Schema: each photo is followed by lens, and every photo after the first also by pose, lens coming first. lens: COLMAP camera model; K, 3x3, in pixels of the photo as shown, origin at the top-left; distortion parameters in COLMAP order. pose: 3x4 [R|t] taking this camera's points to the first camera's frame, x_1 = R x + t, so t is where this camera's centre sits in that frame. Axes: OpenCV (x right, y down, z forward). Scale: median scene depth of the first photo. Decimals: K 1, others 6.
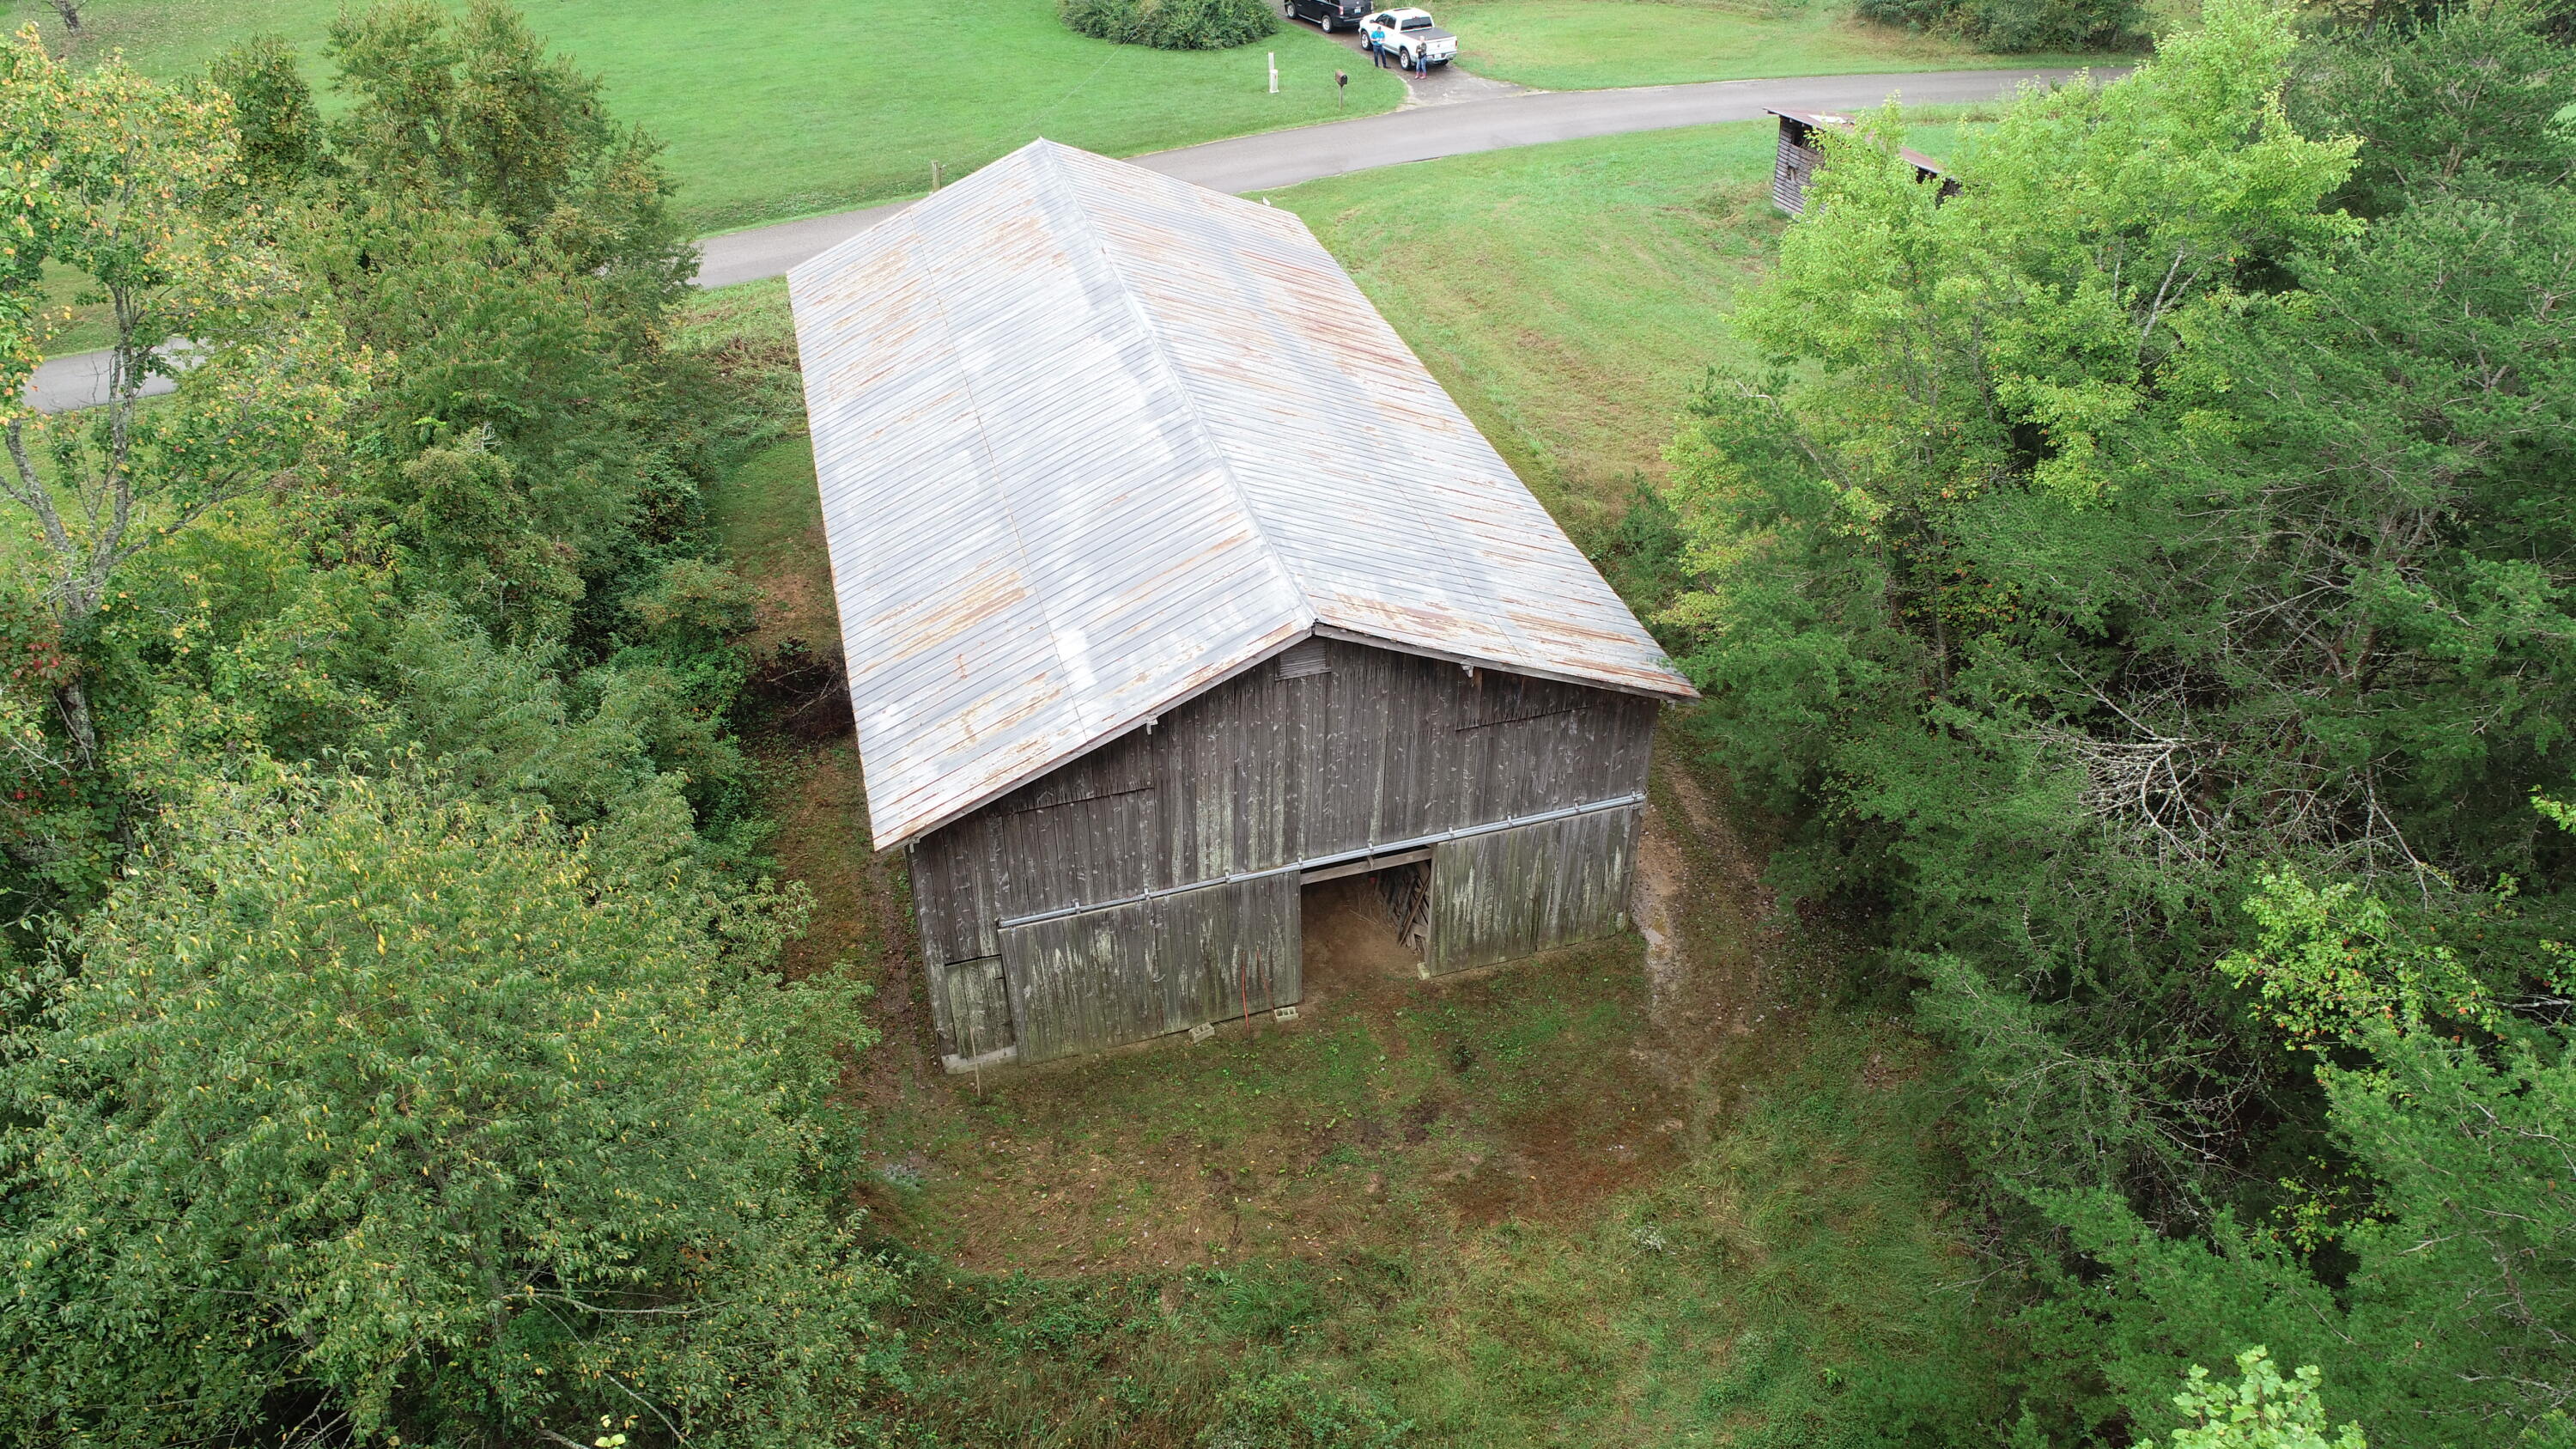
lens RADIAL K [[1737.5, 0, 1288.0], [0, 1737.5, 724.5], [0, 0, 1]] dist [0.002982, 0.001913]
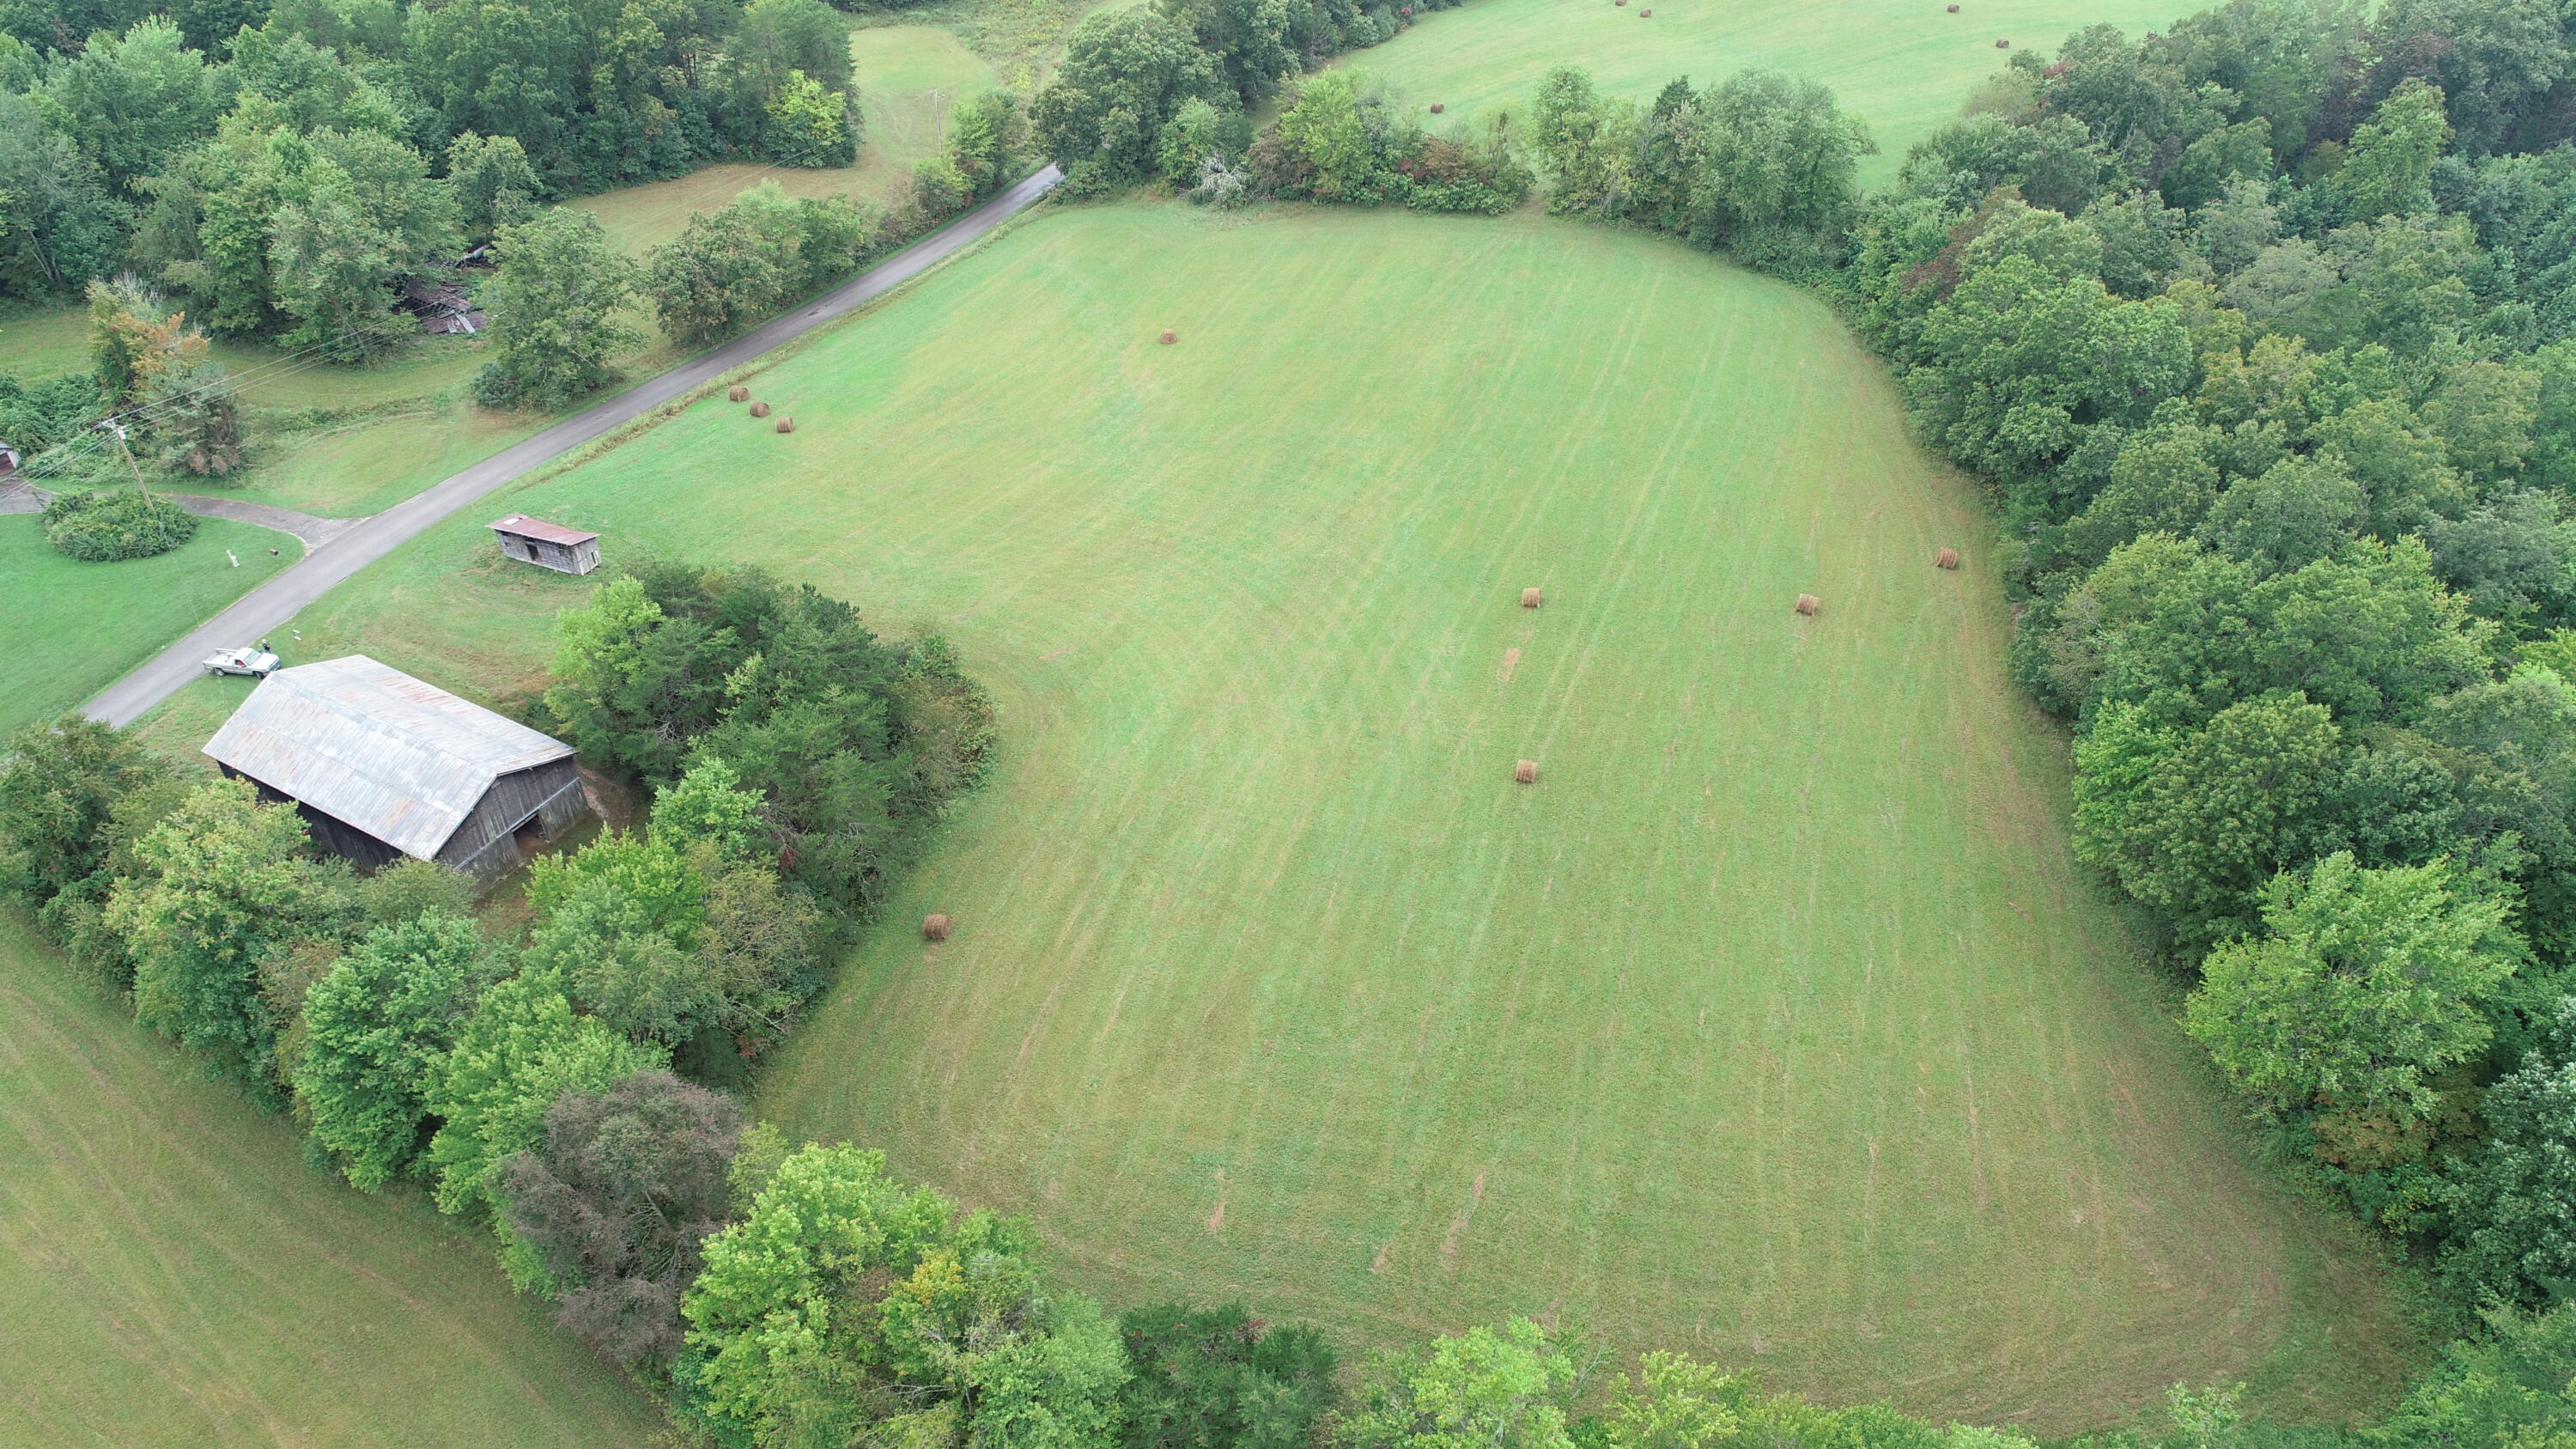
lens RADIAL K [[1737.5, 0, 1288.0], [0, 1737.5, 724.5], [0, 0, 1]] dist [0.002982, 0.001913]
pose [[0.691800, -0.422577, 0.585526, -1.025094], [0.379161, 0.902679, 0.203489, -0.282931], [-0.614532, 0.081236, 0.784698, -3.389246]]
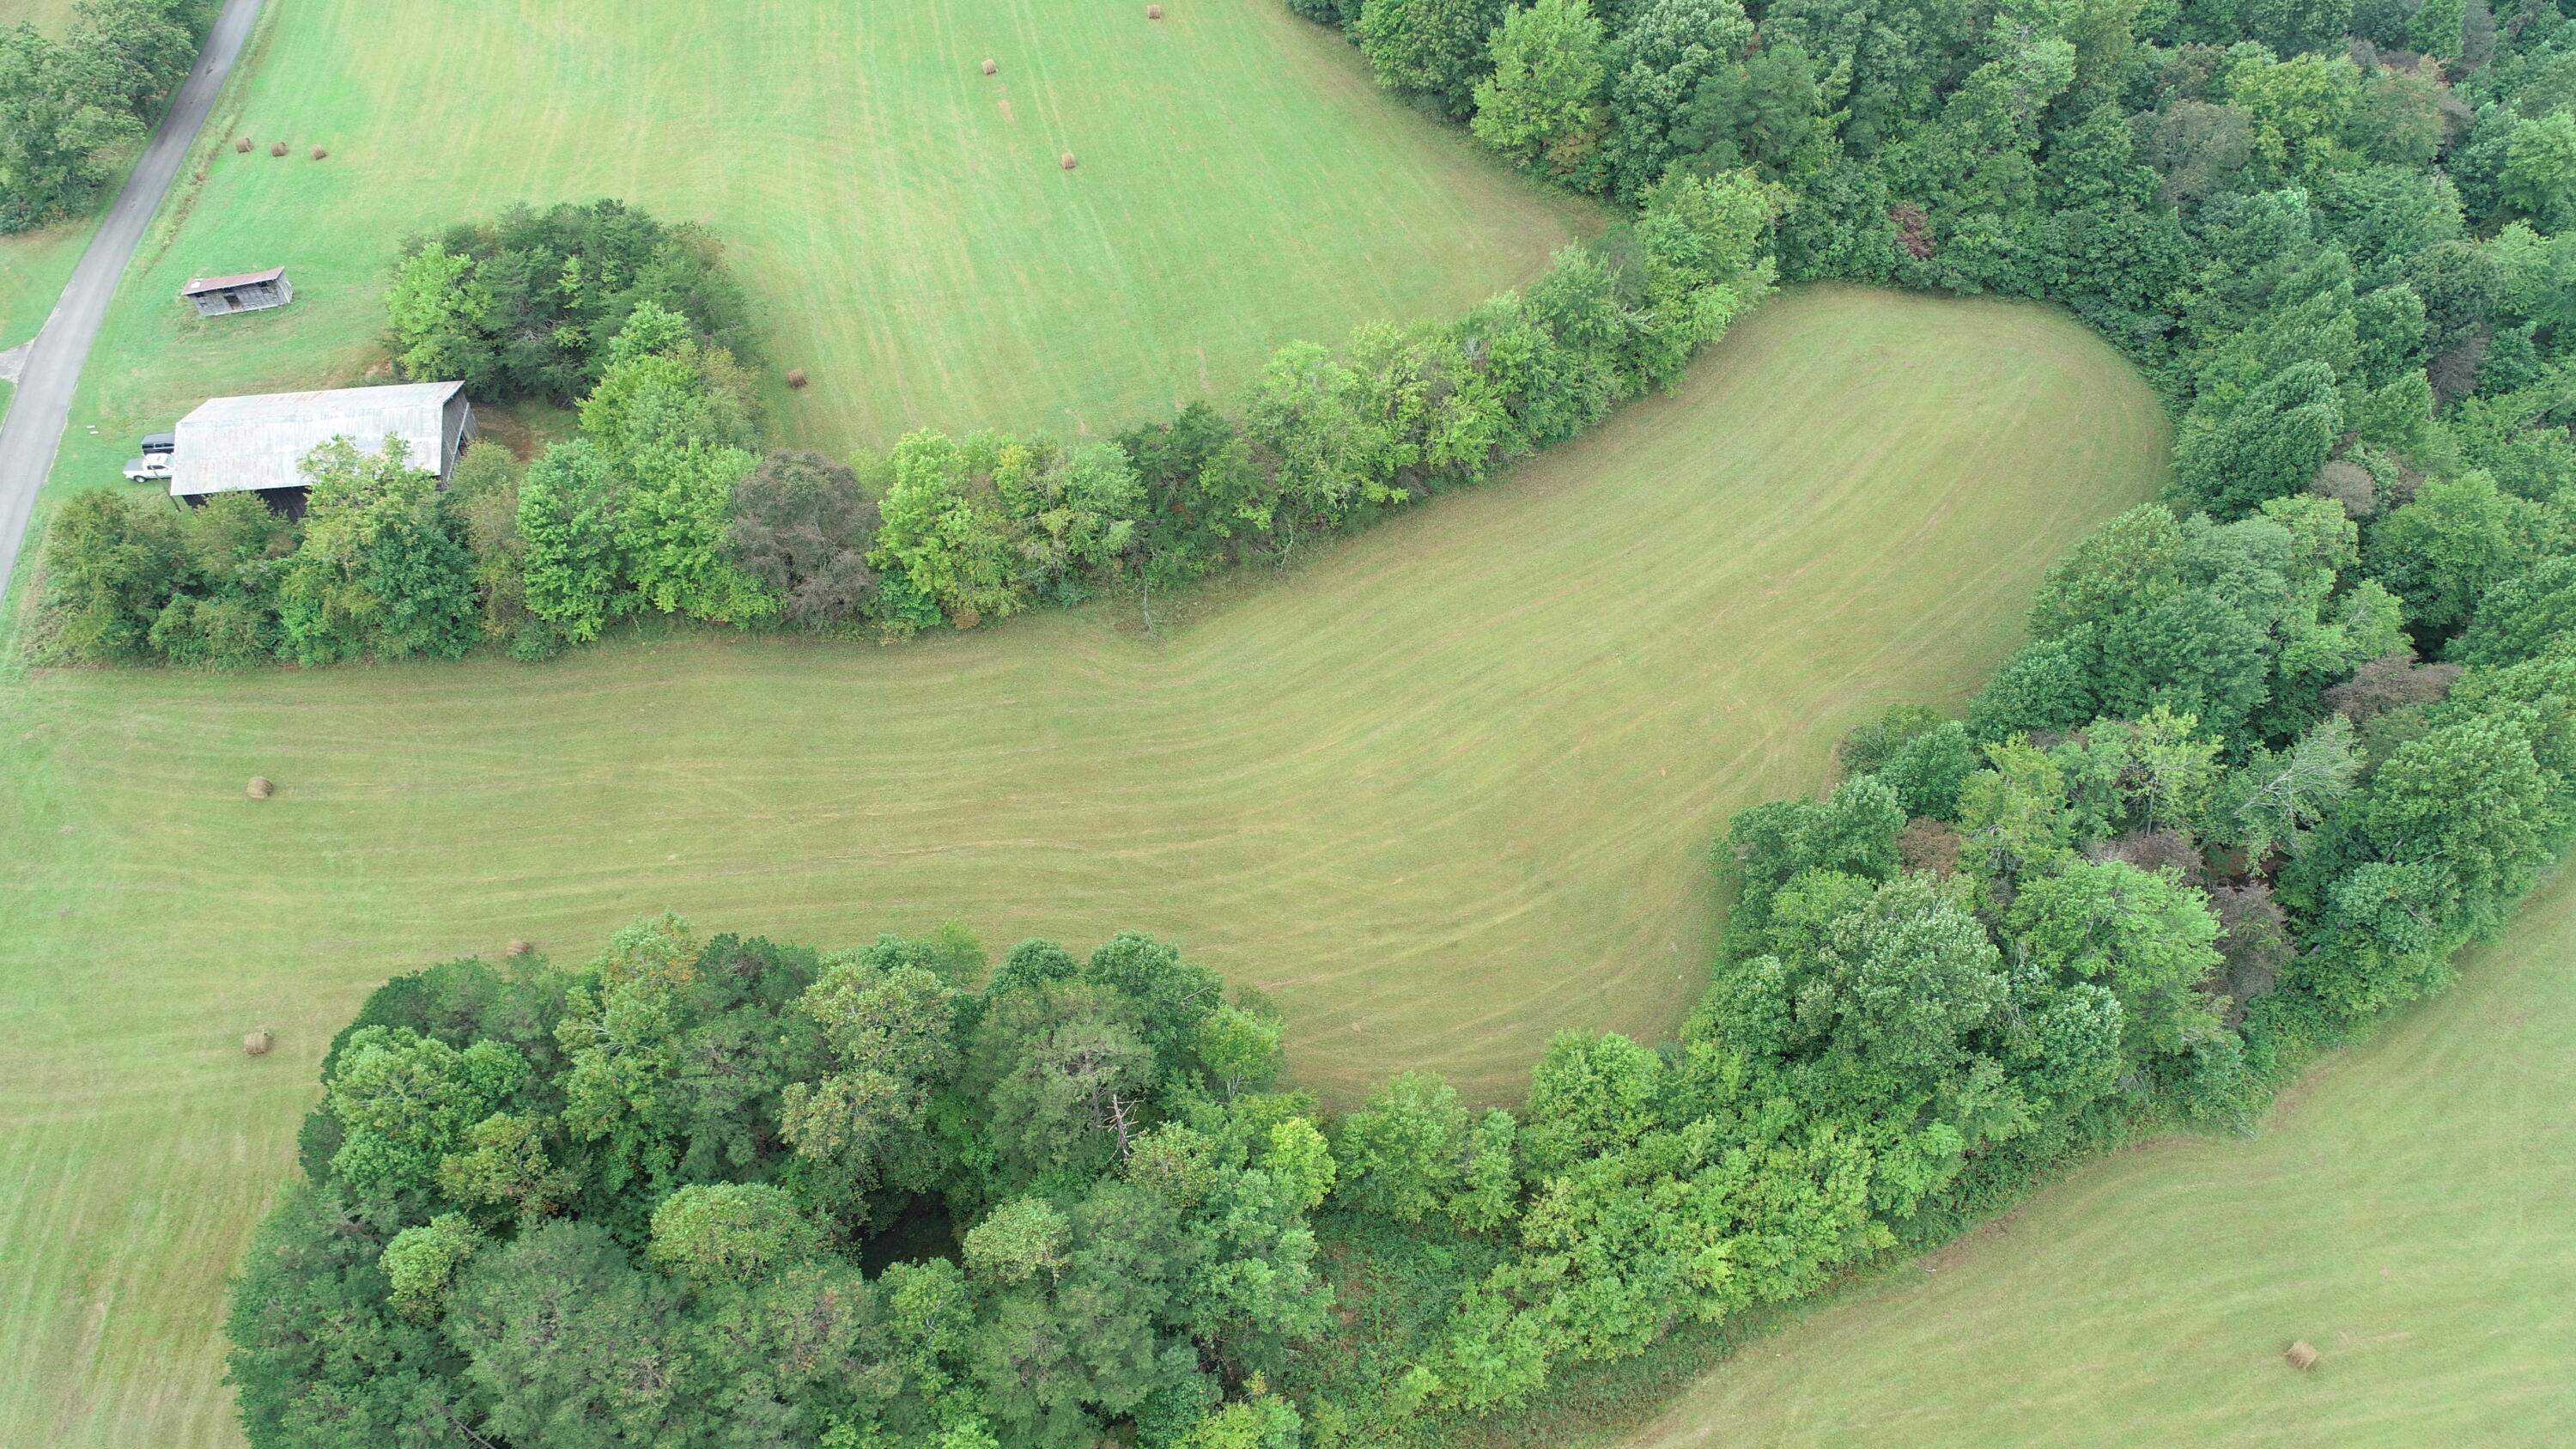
lens RADIAL K [[1737.5, 0, 1288.0], [0, 1737.5, 724.5], [0, 0, 1]] dist [0.002982, 0.001913]
pose [[0.131137, -0.745250, 0.653762, -3.941943], [0.545387, 0.604929, 0.580185, -1.158271], [-0.827863, 0.280469, 0.485778, -3.665083]]
